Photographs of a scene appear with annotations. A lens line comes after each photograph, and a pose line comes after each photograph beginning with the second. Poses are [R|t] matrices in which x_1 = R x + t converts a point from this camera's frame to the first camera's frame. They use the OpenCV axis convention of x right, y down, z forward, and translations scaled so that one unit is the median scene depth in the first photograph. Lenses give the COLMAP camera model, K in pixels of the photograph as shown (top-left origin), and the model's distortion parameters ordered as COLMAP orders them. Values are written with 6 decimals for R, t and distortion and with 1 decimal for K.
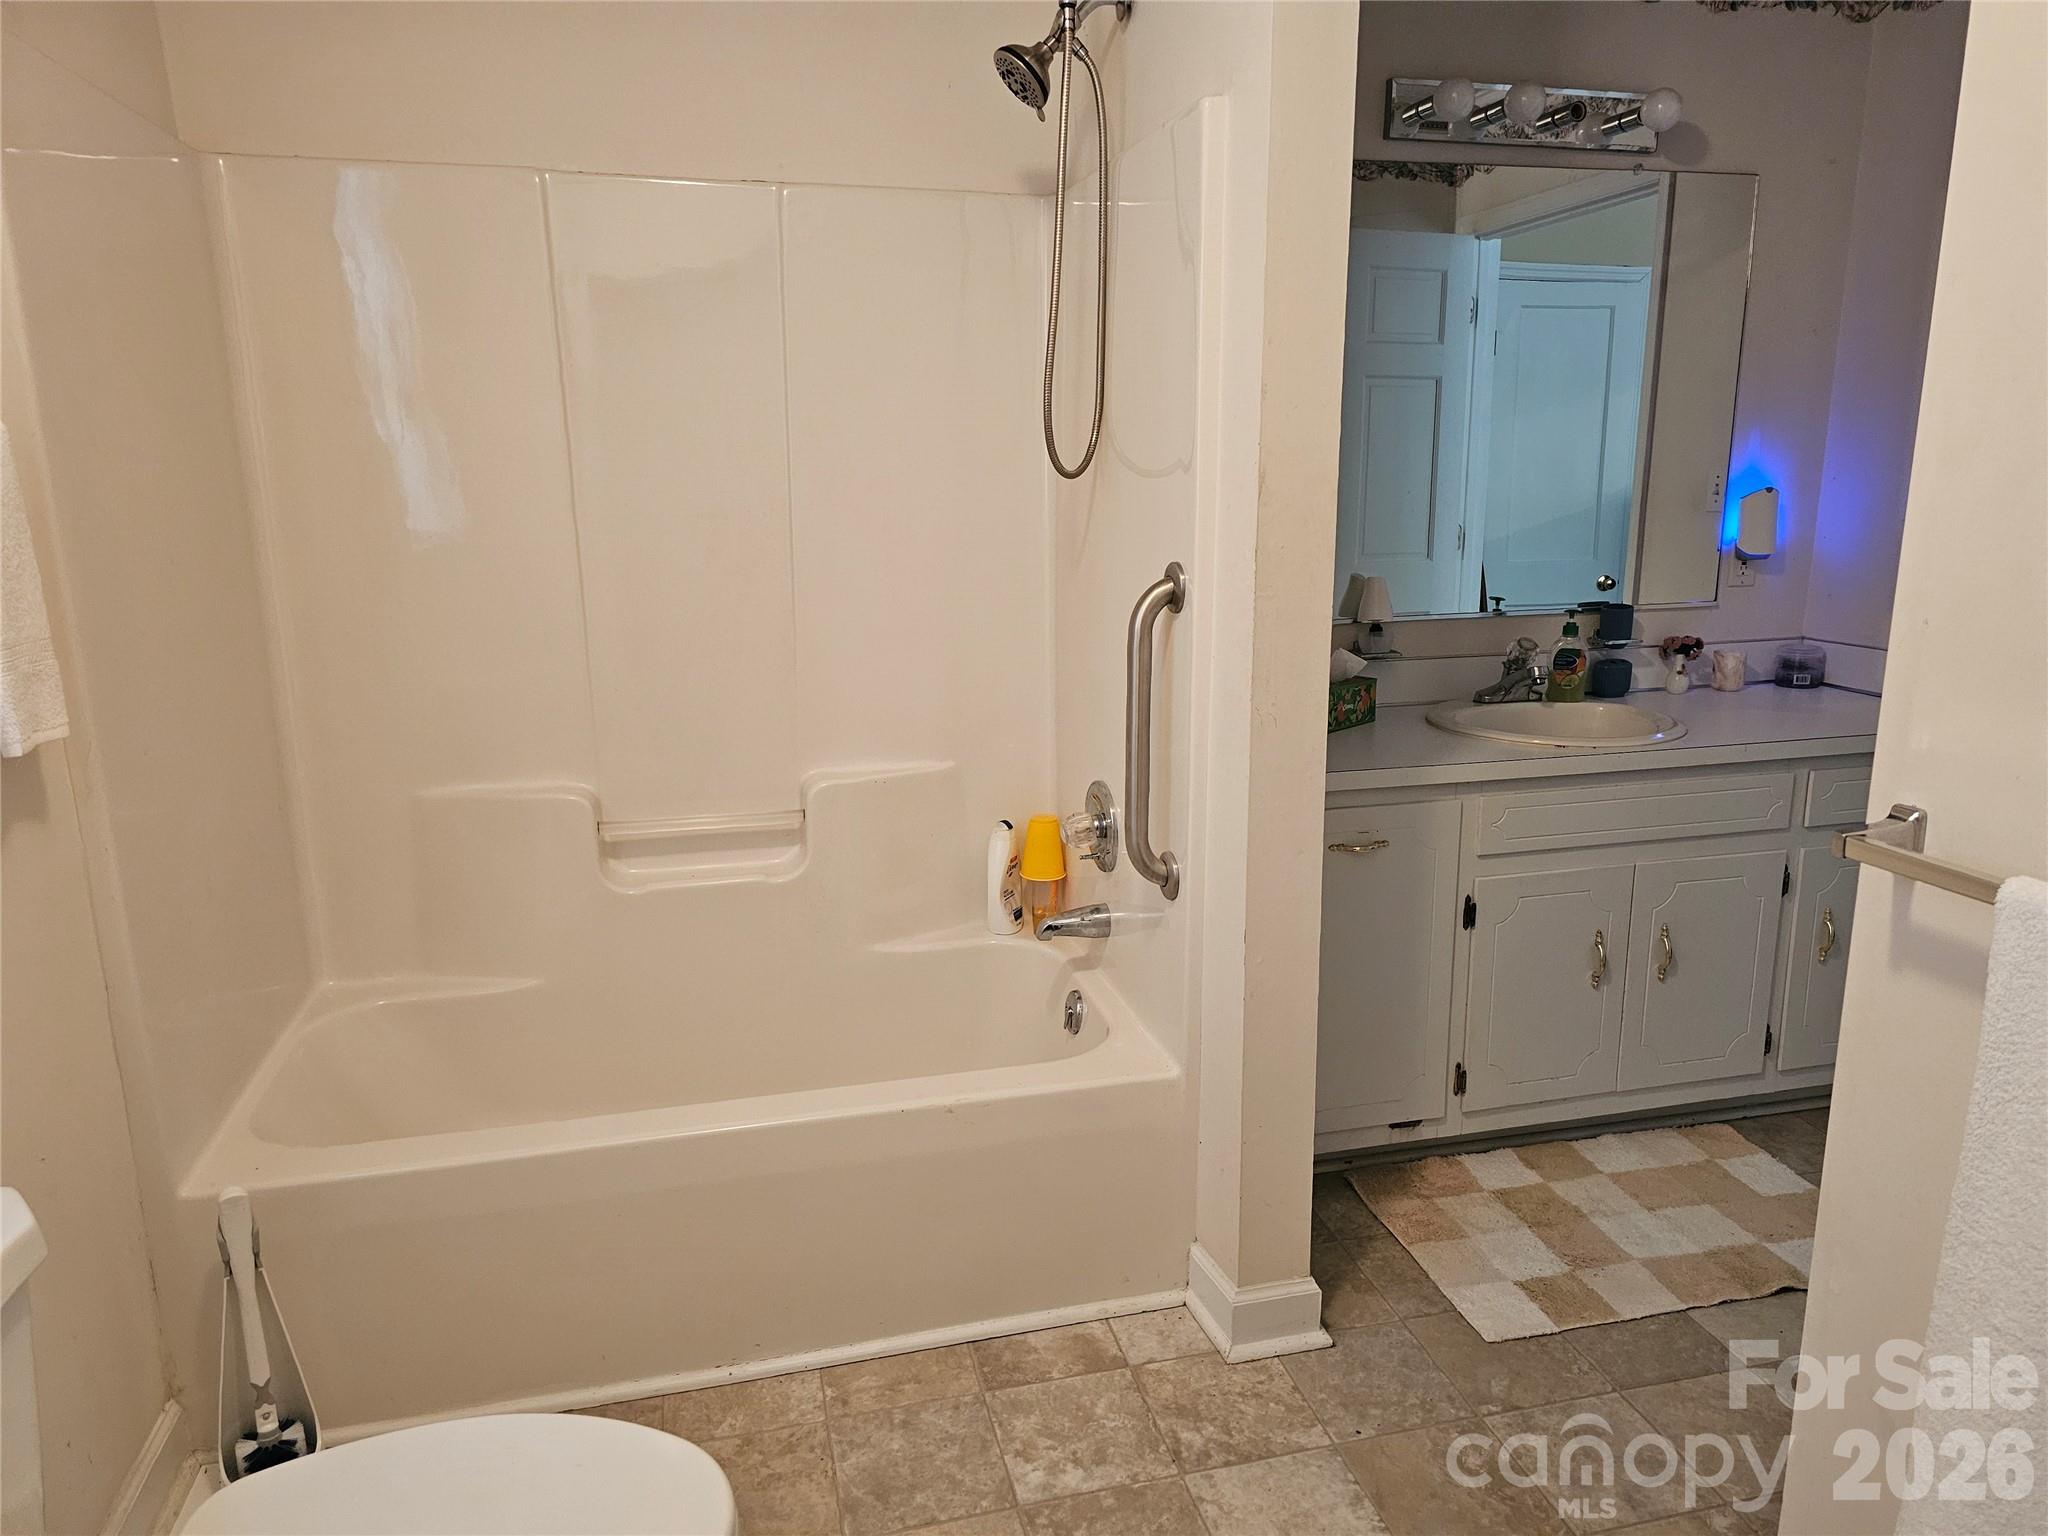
lens RADIAL K [[1346.3, 0, 1027.1], [0, 1346.3, 767.9], [0, 0, 1]] dist [0.005648, -0.002629]
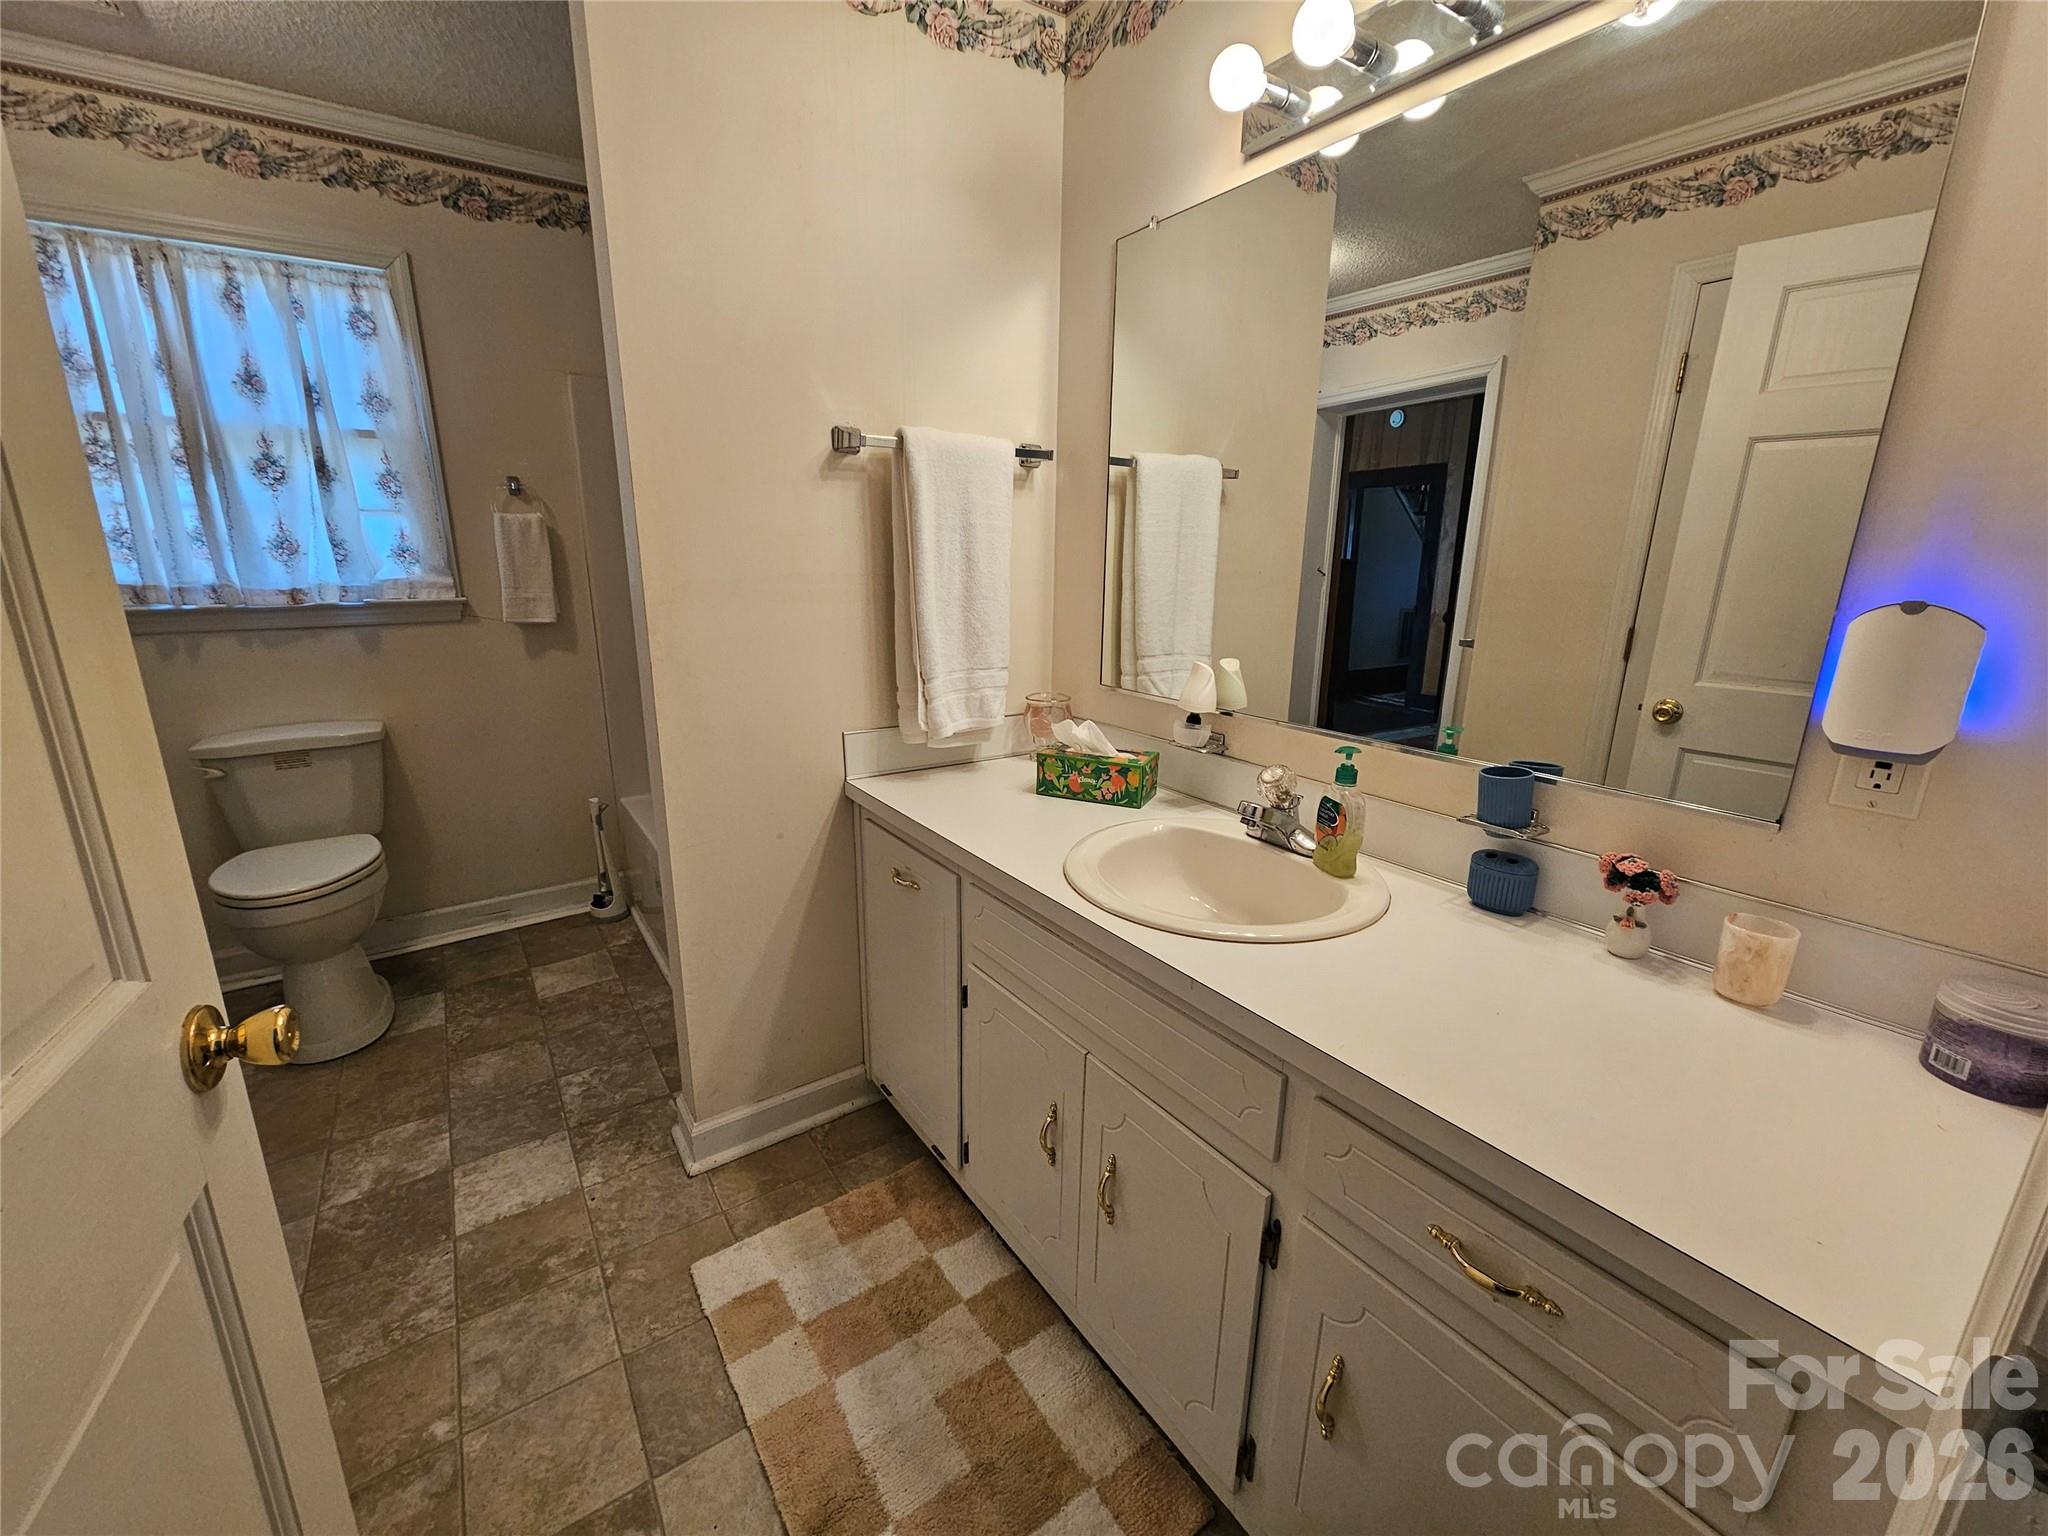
lens RADIAL K [[834.0, 0, 1024.3], [0, 834.0, 765.0], [0, 0, 1]] dist [-0.000989, -0.000626]
pose [[0.352331, 0.241578, -0.904159, 0.844660], [-0.228593, 0.959062, 0.167170, -0.161733], [0.907529, 0.147785, 0.393130, 0.761407]]
